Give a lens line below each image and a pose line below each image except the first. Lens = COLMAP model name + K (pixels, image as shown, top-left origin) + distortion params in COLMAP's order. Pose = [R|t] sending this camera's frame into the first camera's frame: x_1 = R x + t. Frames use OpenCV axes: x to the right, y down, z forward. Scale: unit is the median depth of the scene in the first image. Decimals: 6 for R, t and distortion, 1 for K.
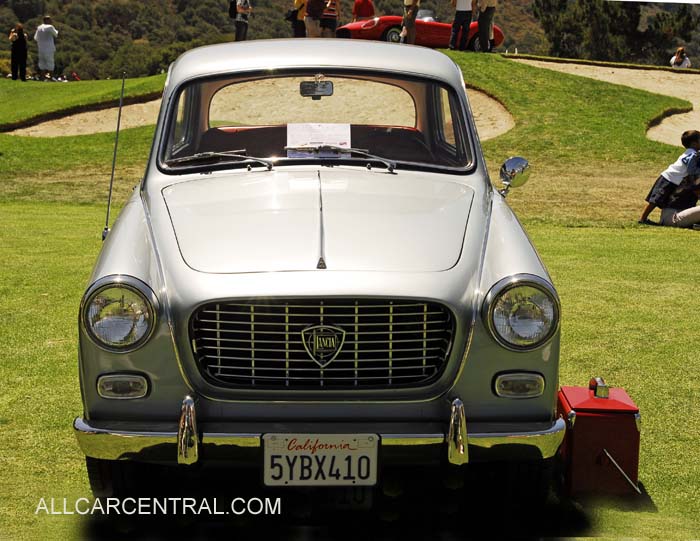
lens RADIAL K [[1236.0, 0, 351.4], [0, 1236.0, 267.3], [0, 0, 1]] dist [0.040647, 0.000000]
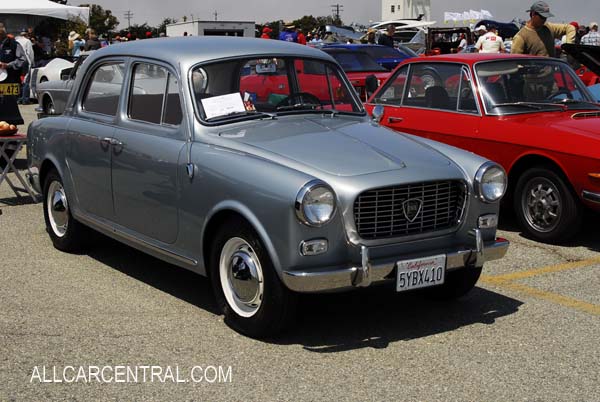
lens RADIAL K [[966.7, 0, 295.0], [0, 966.7, 198.5], [0, 0, 1]] dist [0.212506, 0.000000]
pose [[0.841762, -0.100224, 0.530463, -0.905973], [0.105625, 0.994200, 0.020231, 0.000704], [-0.529414, 0.039000, 0.847466, -0.099197]]
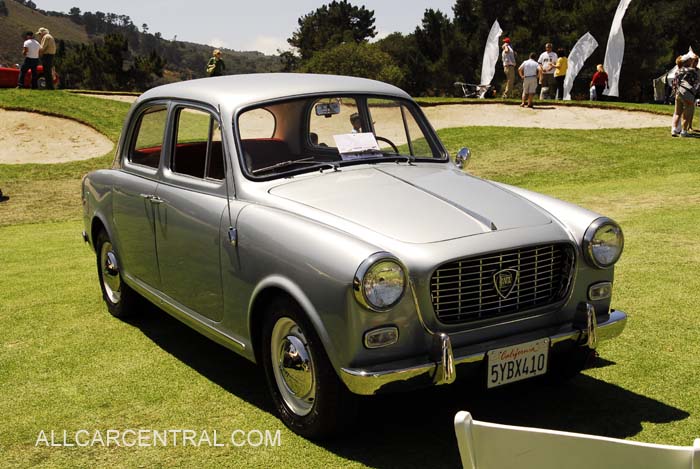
lens RADIAL K [[923.6, 0, 356.8], [0, 923.6, 240.8], [0, 0, 1]] dist [-0.011255, 0.000000]
pose [[0.865887, -0.123929, 0.484645, -0.676331], [0.126662, 0.991571, 0.027257, -0.035326], [-0.483938, 0.037784, 0.874286, 0.154903]]
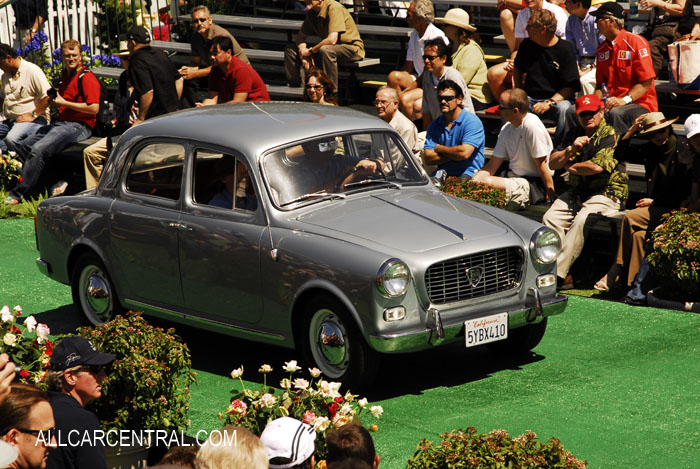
lens RADIAL K [[2761.3, 0, 349.7], [0, 2761.3, 234.6], [0, 0, 1]] dist [0.448999, 0.000000]
pose [[0.810599, -0.161326, 0.562941, -2.774131], [0.174298, 0.984203, 0.031072, -0.184486], [-0.559061, 0.072933, 0.825913, -2.694927]]
